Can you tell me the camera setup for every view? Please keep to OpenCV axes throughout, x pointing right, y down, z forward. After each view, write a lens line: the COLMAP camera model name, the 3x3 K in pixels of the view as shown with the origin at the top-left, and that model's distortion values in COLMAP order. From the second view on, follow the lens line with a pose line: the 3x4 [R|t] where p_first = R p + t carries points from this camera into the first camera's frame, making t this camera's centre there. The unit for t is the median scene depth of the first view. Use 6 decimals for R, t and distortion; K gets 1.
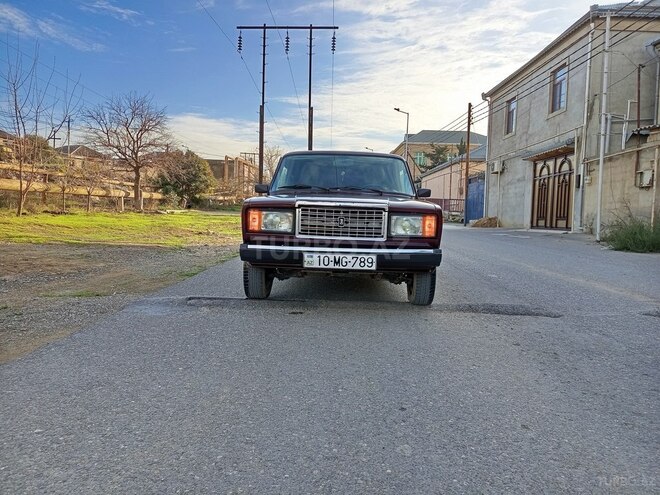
lens RADIAL K [[457.3, 0, 329.2], [0, 457.3, 246.7], [0, 0, 1]] dist [0.058861, -0.062122]
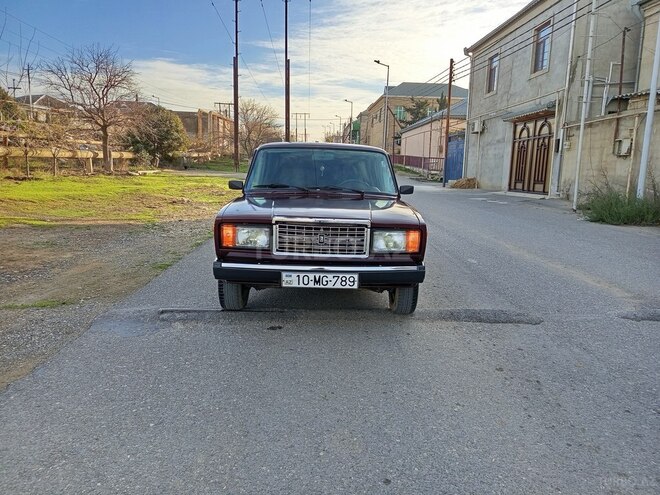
lens RADIAL K [[456.9, 0, 330.1], [0, 456.9, 248.1], [0, 0, 1]] dist [0.054676, -0.057486]
pose [[0.998838, -0.008241, 0.047478, -0.000063], [0.003289, 0.994629, 0.103449, -0.029327], [-0.048076, -0.103173, 0.993501, 0.013012]]
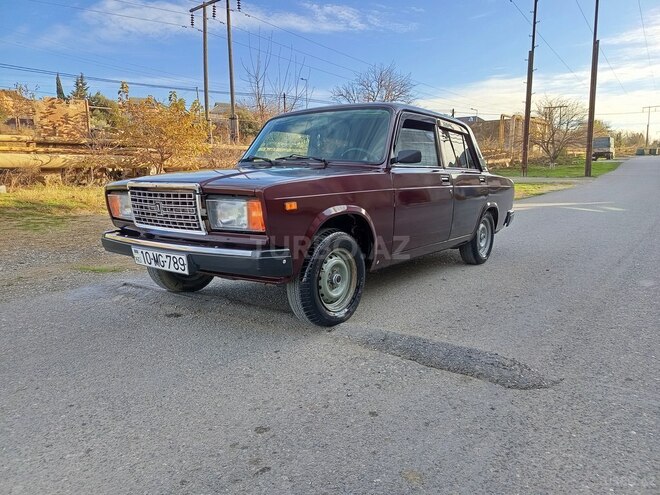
lens RADIAL K [[457.9, 0, 331.3], [0, 457.9, 246.9], [0, 0, 1]] dist [0.052636, -0.054163]
pose [[0.812611, 0.051737, -0.580506, 0.156668], [-0.007967, 0.996945, 0.077700, -0.011626], [0.582753, -0.058515, 0.810540, 0.117998]]
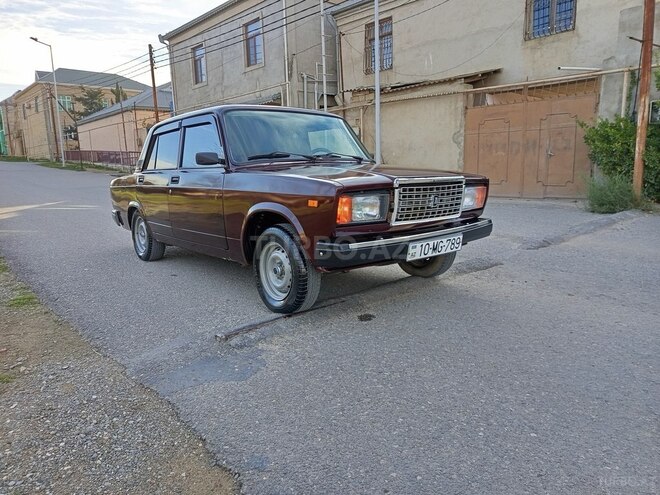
lens RADIAL K [[457.9, 0, 331.3], [0, 457.9, 246.9], [0, 0, 1]] dist [0.052636, -0.054163]
pose [[0.745674, -0.157838, 0.647346, -0.150397], [0.087785, 0.986341, 0.139373, -0.023362], [-0.660503, -0.047100, 0.749345, 0.105637]]
